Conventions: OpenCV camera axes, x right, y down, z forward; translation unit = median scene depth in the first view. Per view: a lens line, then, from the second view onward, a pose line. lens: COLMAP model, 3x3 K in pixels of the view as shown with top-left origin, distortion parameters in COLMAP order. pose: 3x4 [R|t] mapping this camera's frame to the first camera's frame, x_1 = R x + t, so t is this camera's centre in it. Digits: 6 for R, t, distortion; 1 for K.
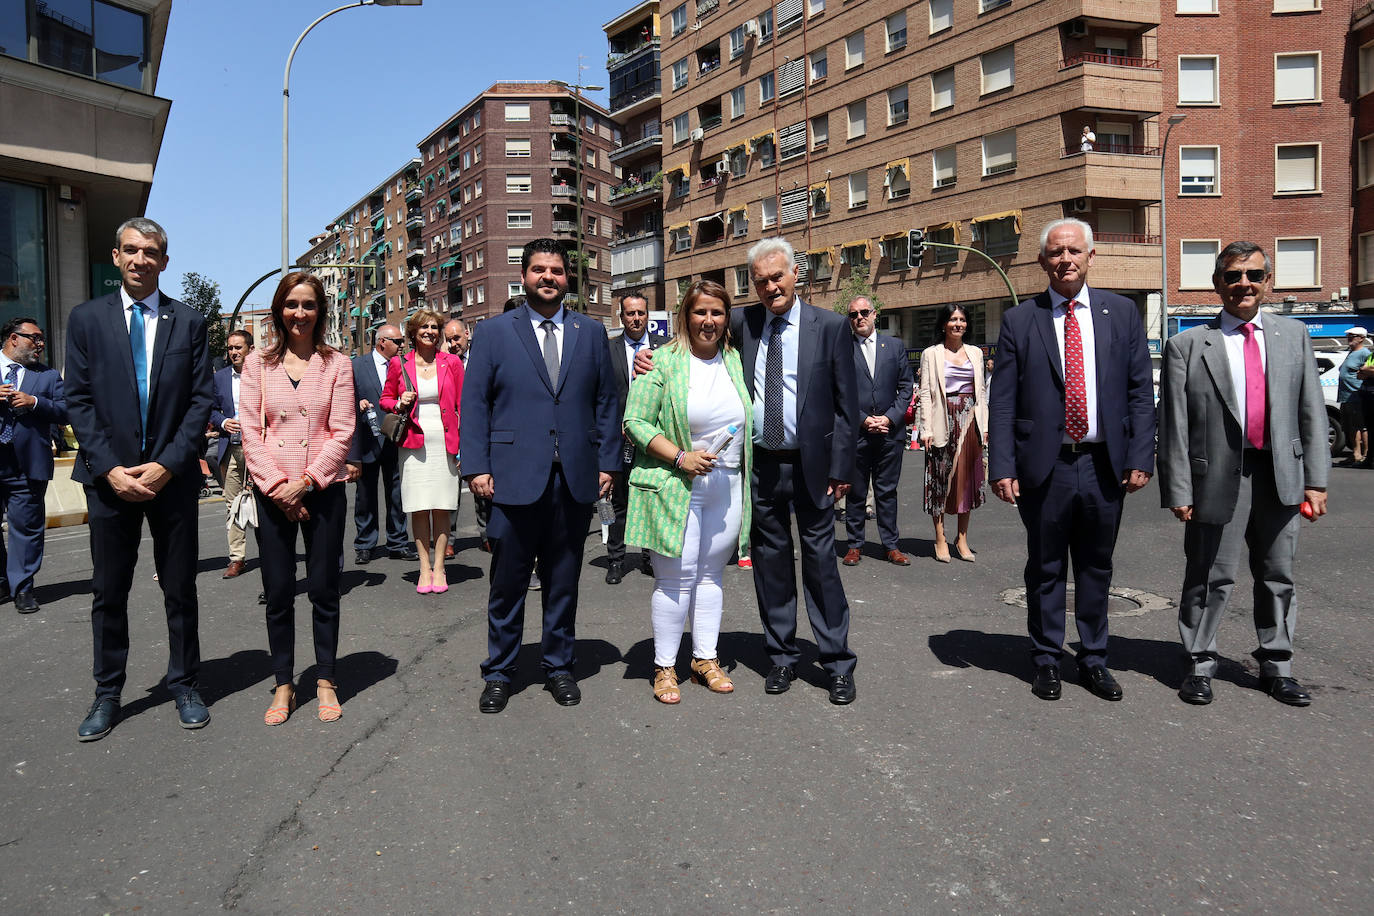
lens RADIAL K [[1039.6, 0, 690.3], [0, 1039.6, 456.6], [0, 0, 1]] dist [-0.093545, 0.011710]
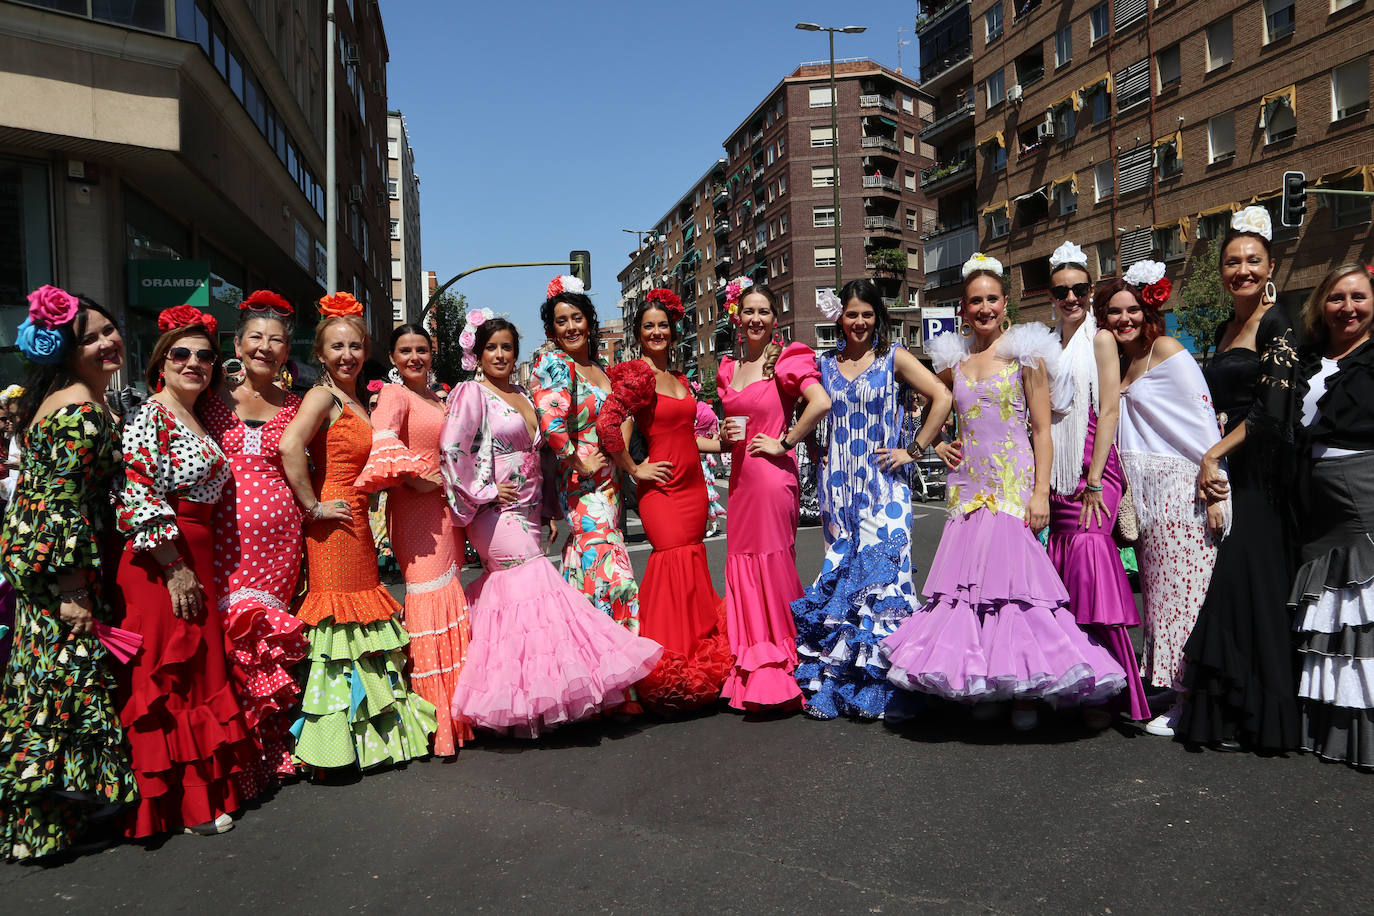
lens RADIAL K [[1098.8, 0, 692.3], [0, 1098.8, 445.7], [0, 0, 1]] dist [-0.093937, 0.090289]
pose [[0.946681, 0.001414, -0.322169, 0.028412], [-0.011025, 0.999547, -0.028012, -0.005250], [0.321983, 0.030071, 0.946268, 0.079498]]
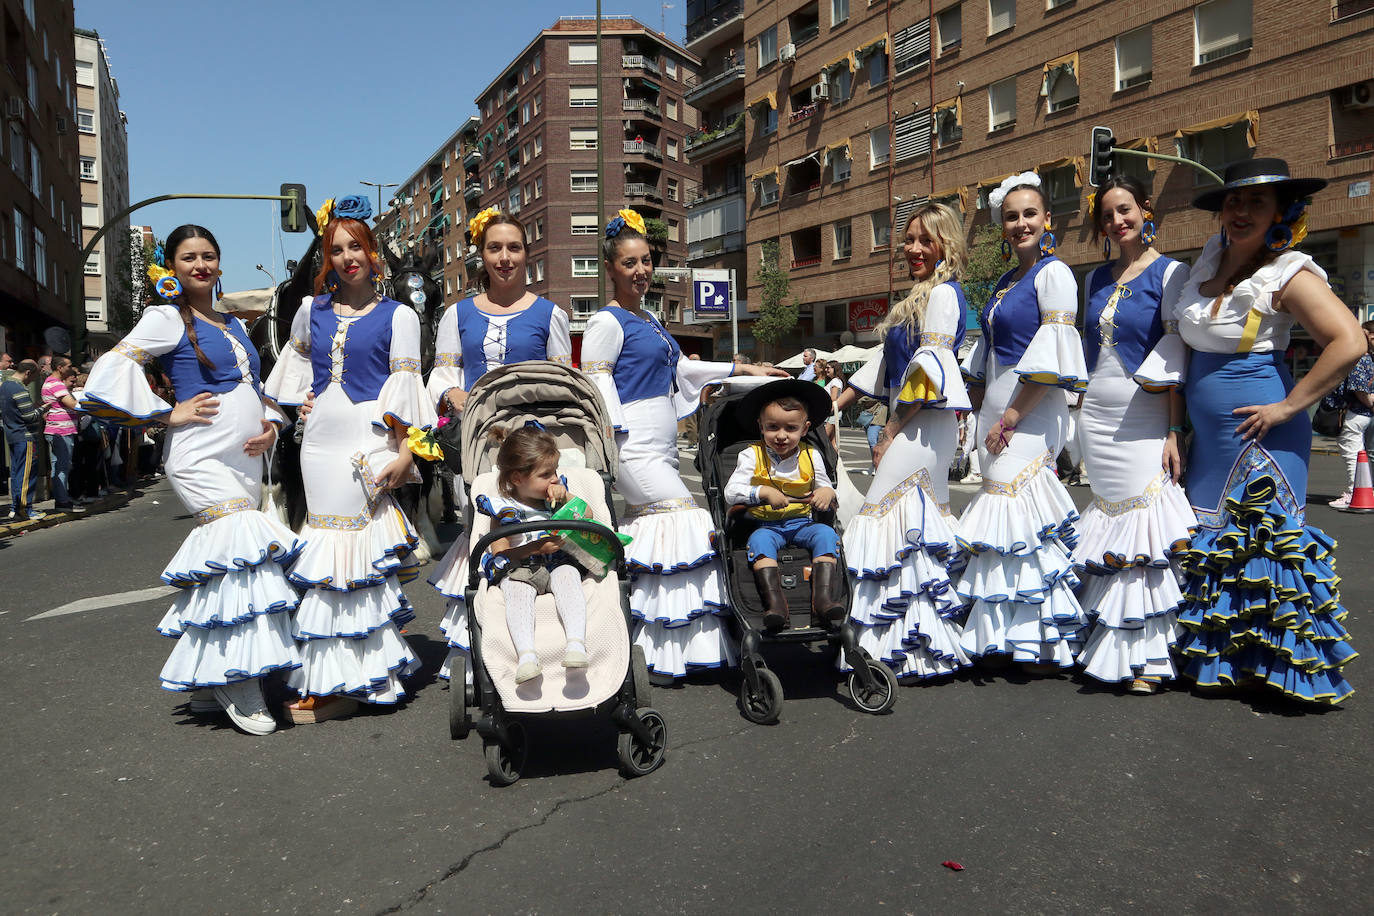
lens RADIAL K [[1098.8, 0, 692.9], [0, 1098.8, 451.6], [0, 0, 1]] dist [-0.093937, 0.090289]
pose [[0.994629, 0.013139, -0.102671, 0.016154], [-0.013868, 0.999883, -0.006388, -0.005565], [0.102575, 0.007777, 0.994695, 0.127857]]
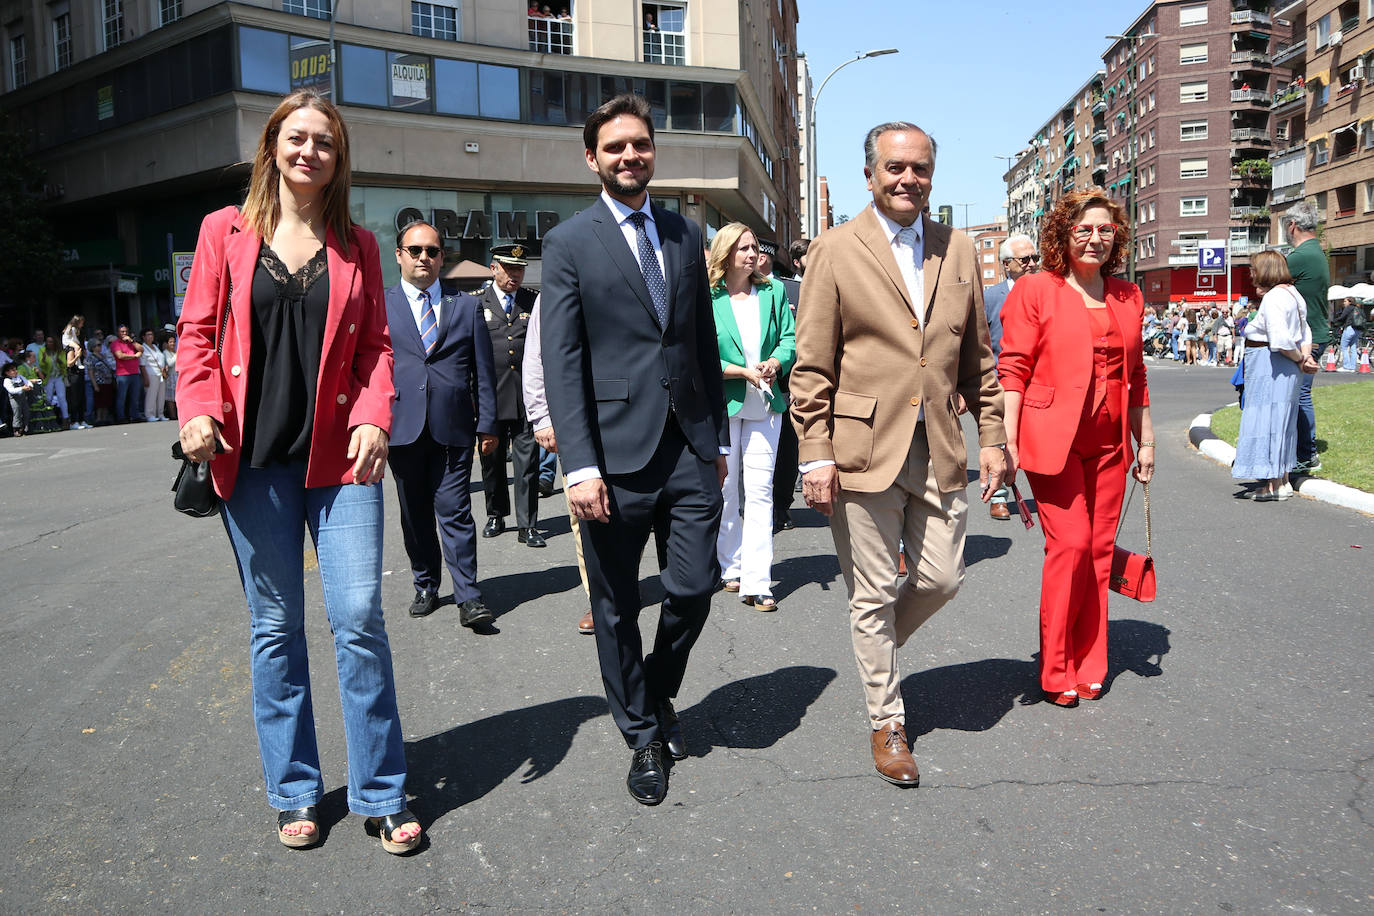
lens RADIAL K [[1190.9, 0, 686.5], [0, 1190.9, 452.3], [0, 0, 1]] dist [-0.106761, 0.084363]
pose [[0.787316, 0.066697, -0.612931, 0.143108], [-0.031152, 0.997165, 0.068494, 0.005375], [0.615762, -0.034832, 0.787162, -0.135891]]
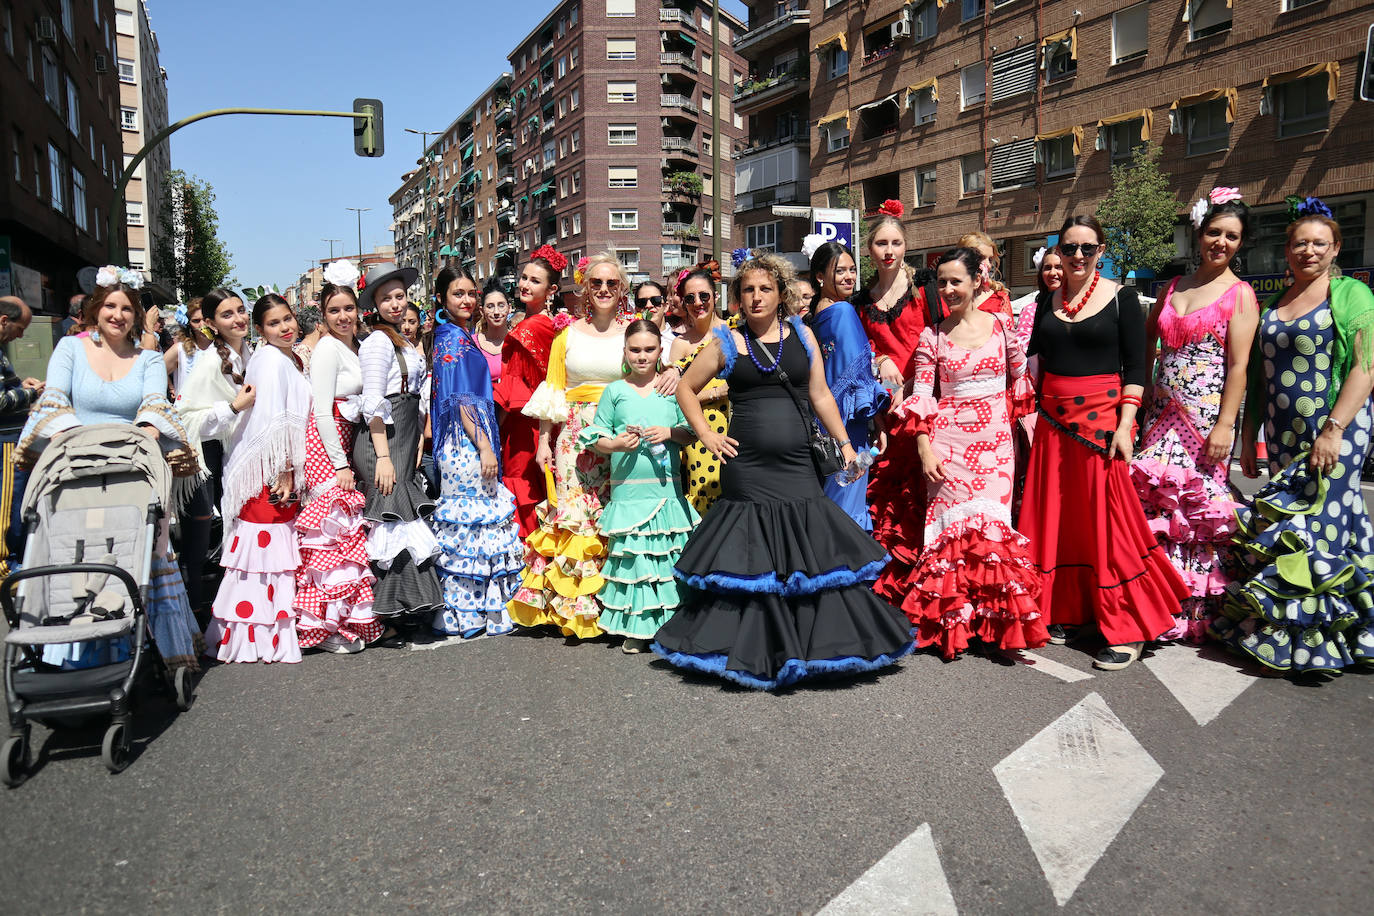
lens RADIAL K [[990.5, 0, 688.2], [0, 990.5, 447.7], [0, 0, 1]] dist [-0.097272, 0.061735]
pose [[0.995305, 0.021176, -0.094447, -0.030480], [-0.016994, 0.998848, 0.044871, -0.010249], [0.095288, -0.043056, 0.994518, 0.194914]]
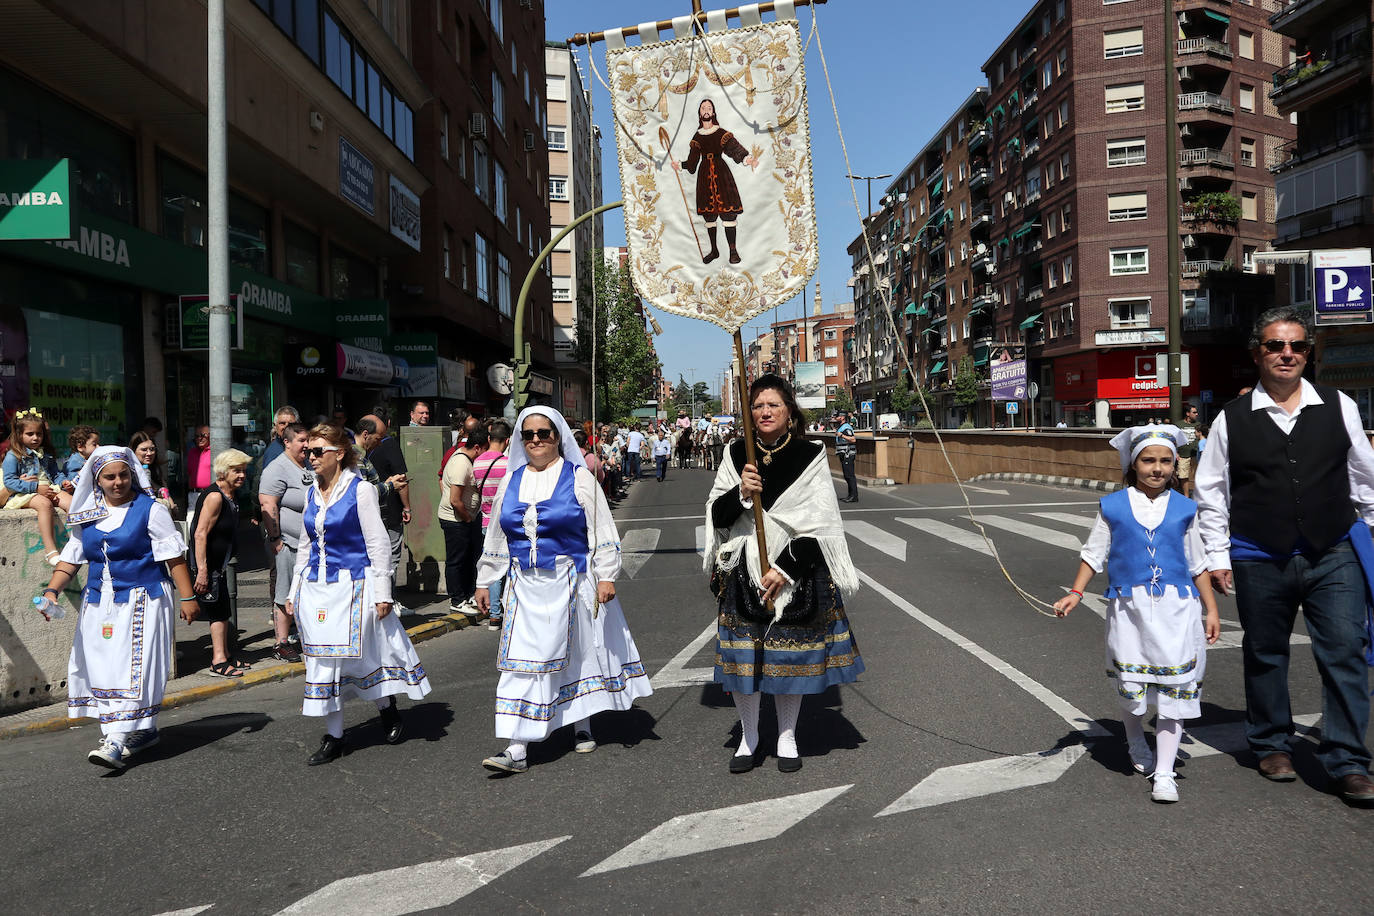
lens RADIAL K [[1272.8, 0, 673.7], [0, 1272.8, 449.1], [0, 0, 1]] dist [-0.007686, 0.000000]
pose [[0.859944, 0.004112, -0.510372, 0.000746], [-0.021723, 0.999356, -0.028550, -0.011547], [0.509926, 0.035638, 0.859480, 0.165243]]
